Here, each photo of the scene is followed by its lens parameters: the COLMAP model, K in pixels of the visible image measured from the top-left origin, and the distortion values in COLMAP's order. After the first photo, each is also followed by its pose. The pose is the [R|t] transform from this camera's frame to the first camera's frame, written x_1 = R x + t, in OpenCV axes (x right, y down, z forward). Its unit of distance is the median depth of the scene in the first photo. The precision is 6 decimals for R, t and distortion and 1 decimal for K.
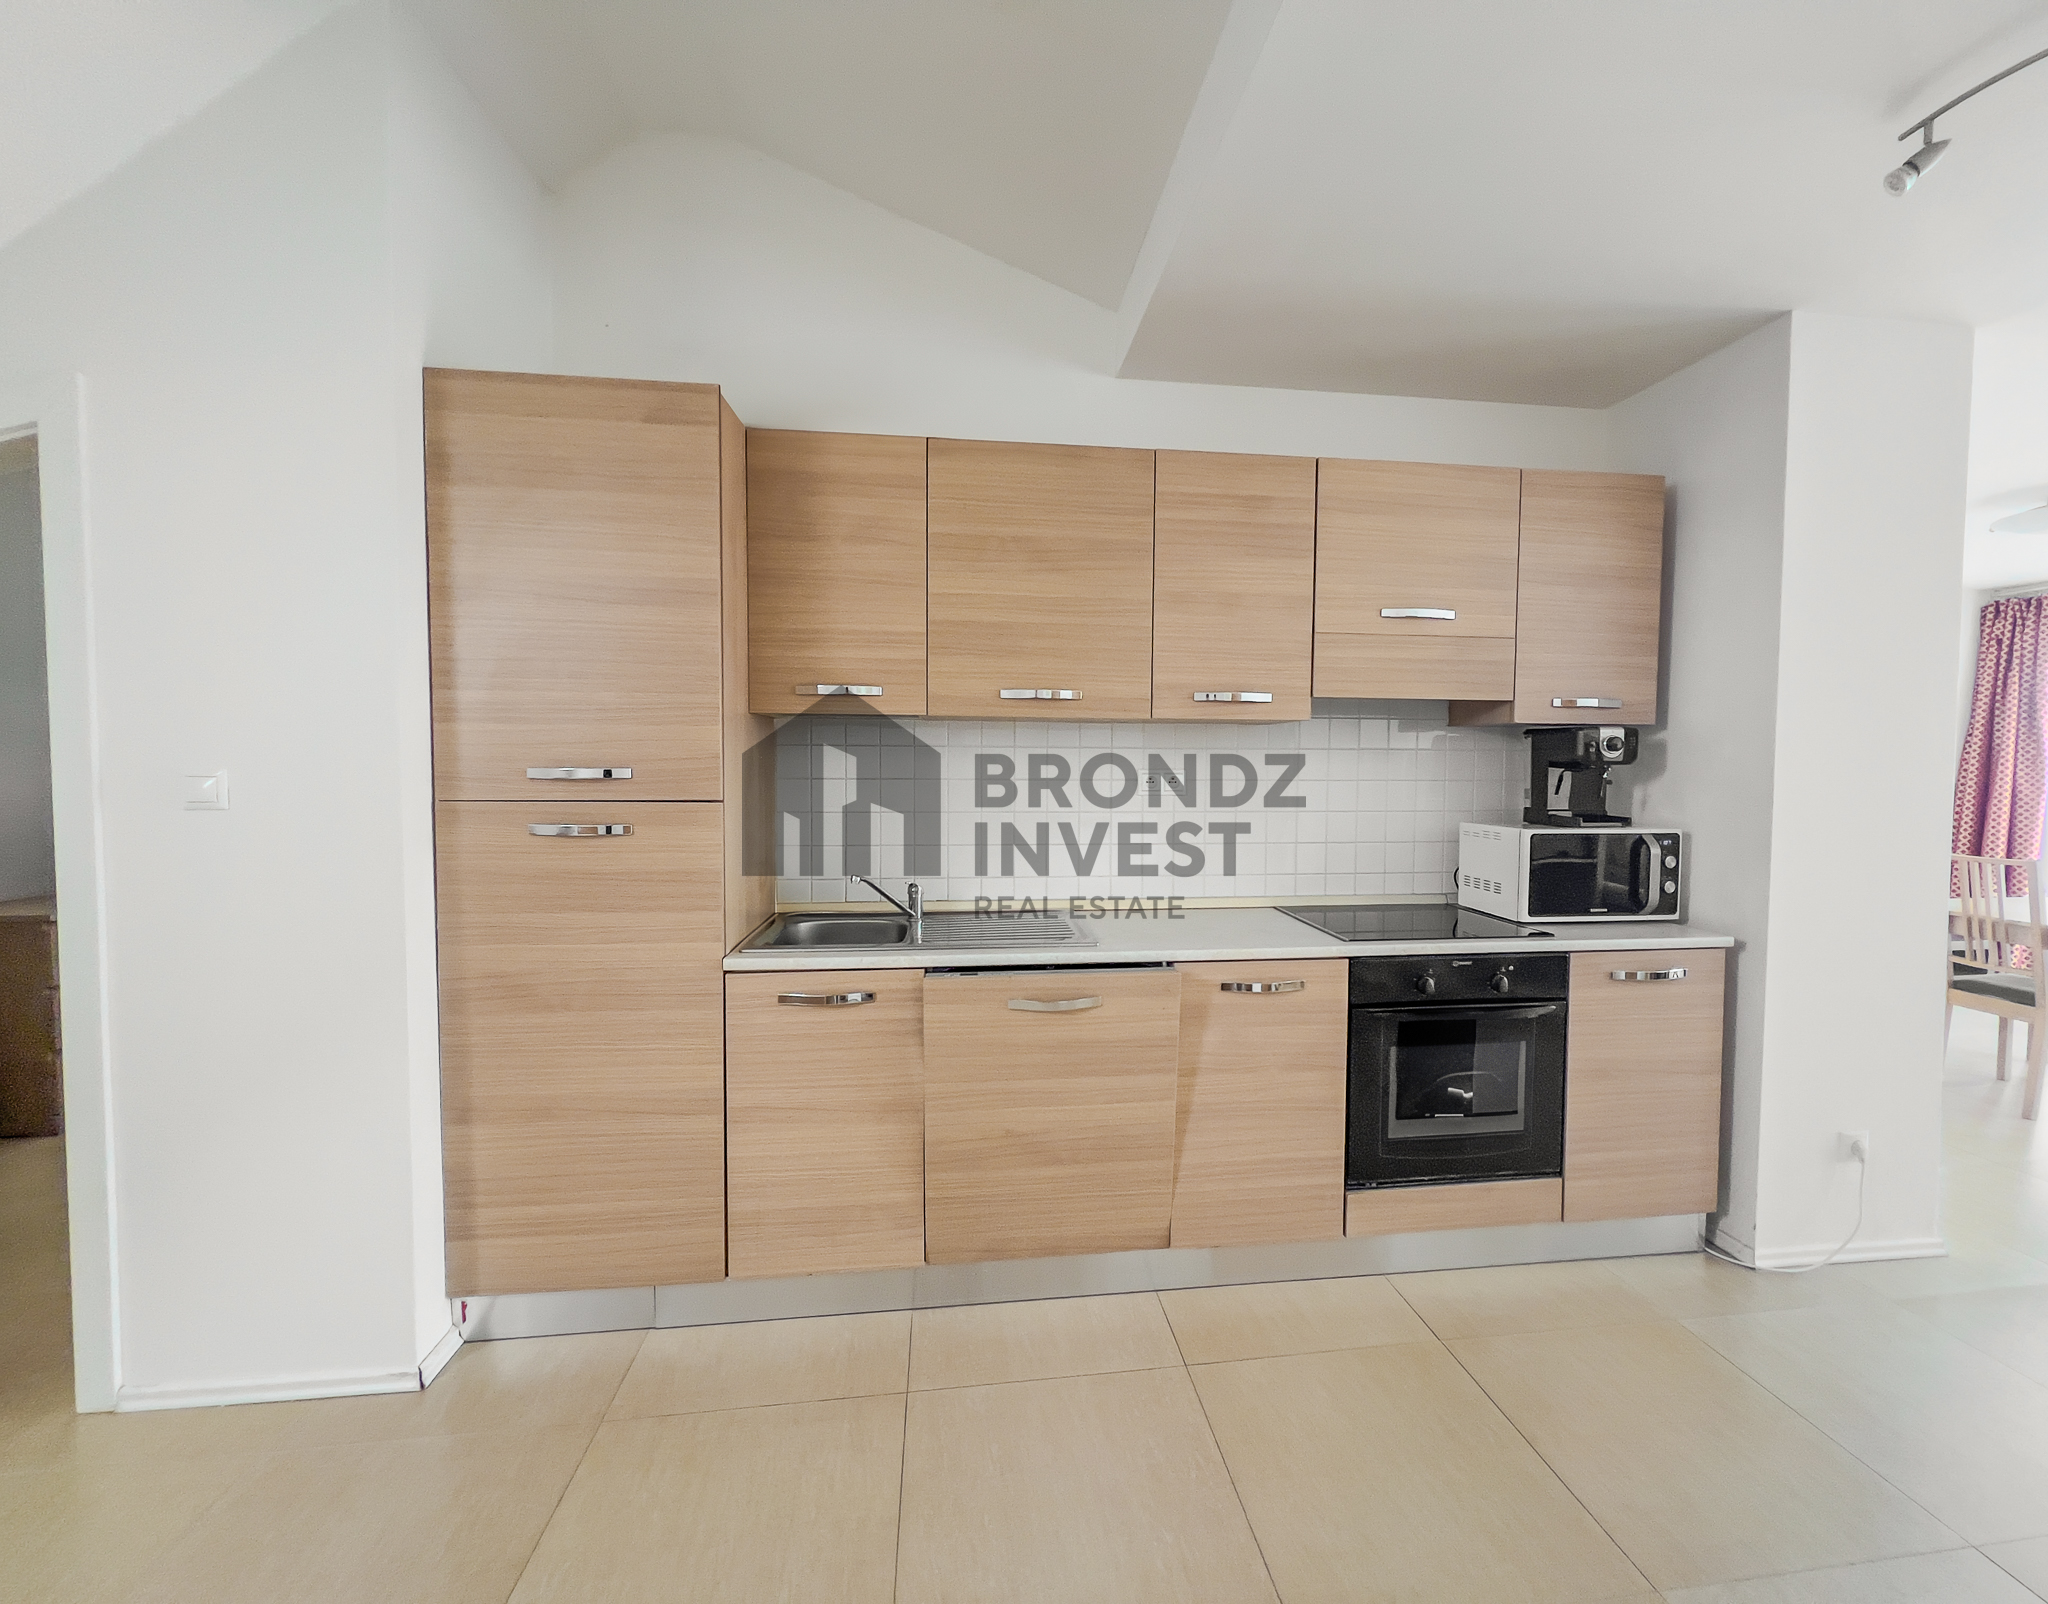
lens RADIAL K [[851.6, 0, 1033.0], [0, 851.6, 800.2], [0, 0, 1]] dist [0.000208, -0.000193]
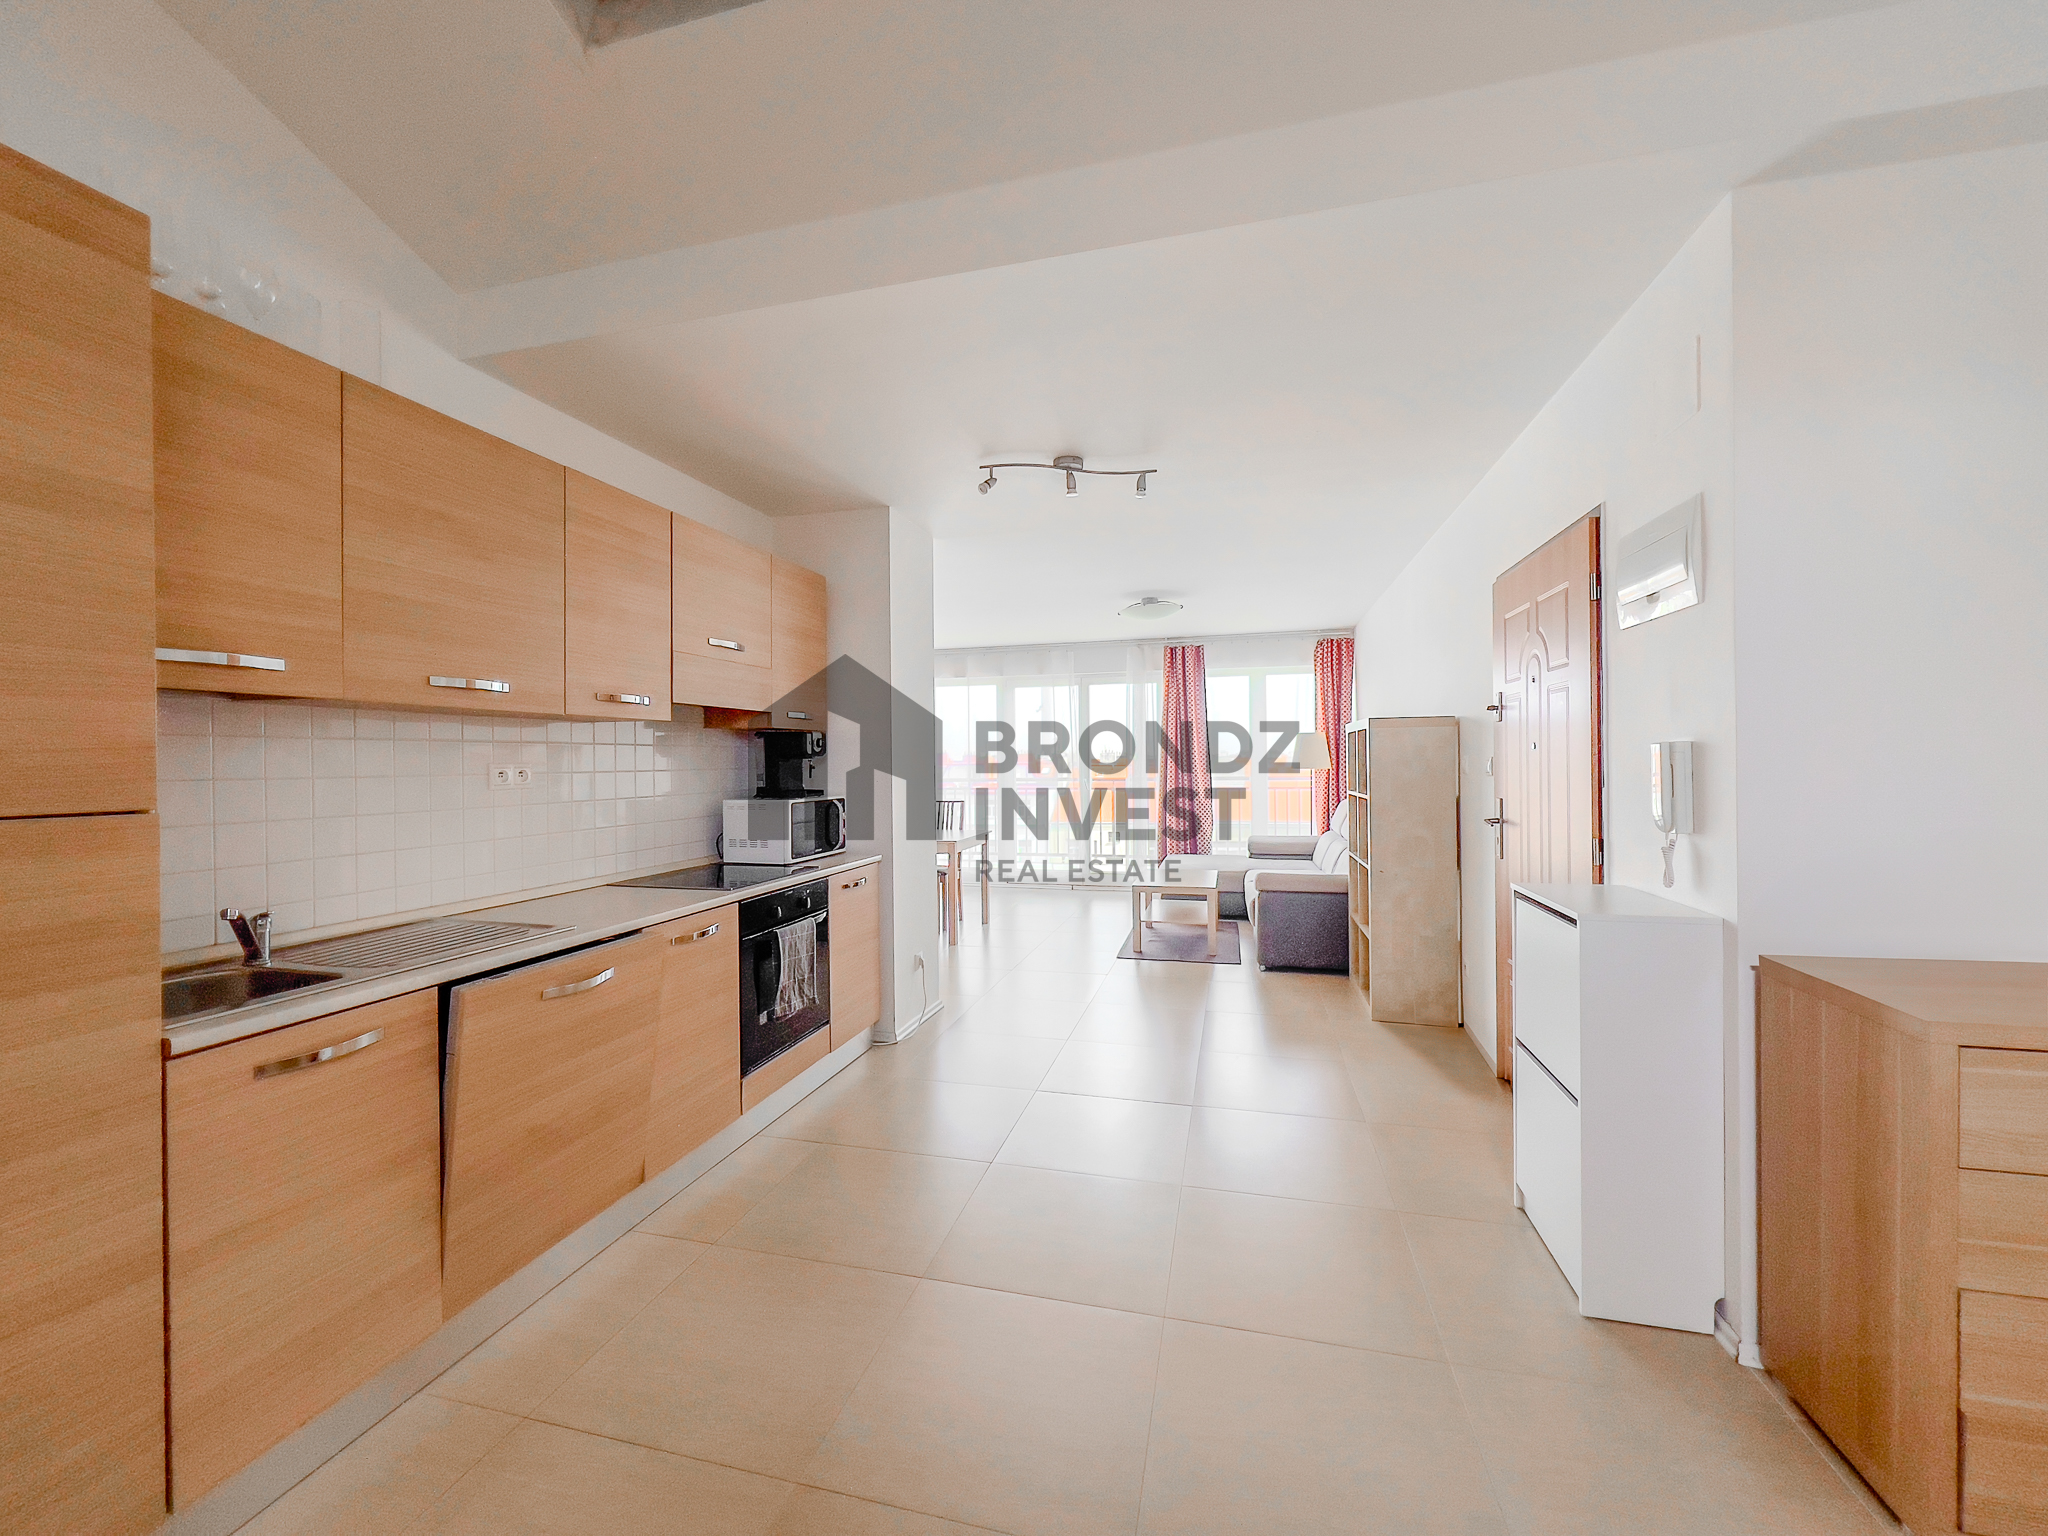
lens RADIAL K [[819.6, 0, 1034.4], [0, 819.6, 770.0], [0, 0, 1]] dist [-0.000054, 0.000327]
pose [[0.377025, -0.020218, 0.925982, -0.616517], [0.052416, 0.998625, 0.000463, 0.004030], [-0.924719, 0.048361, 0.377566, 0.077099]]
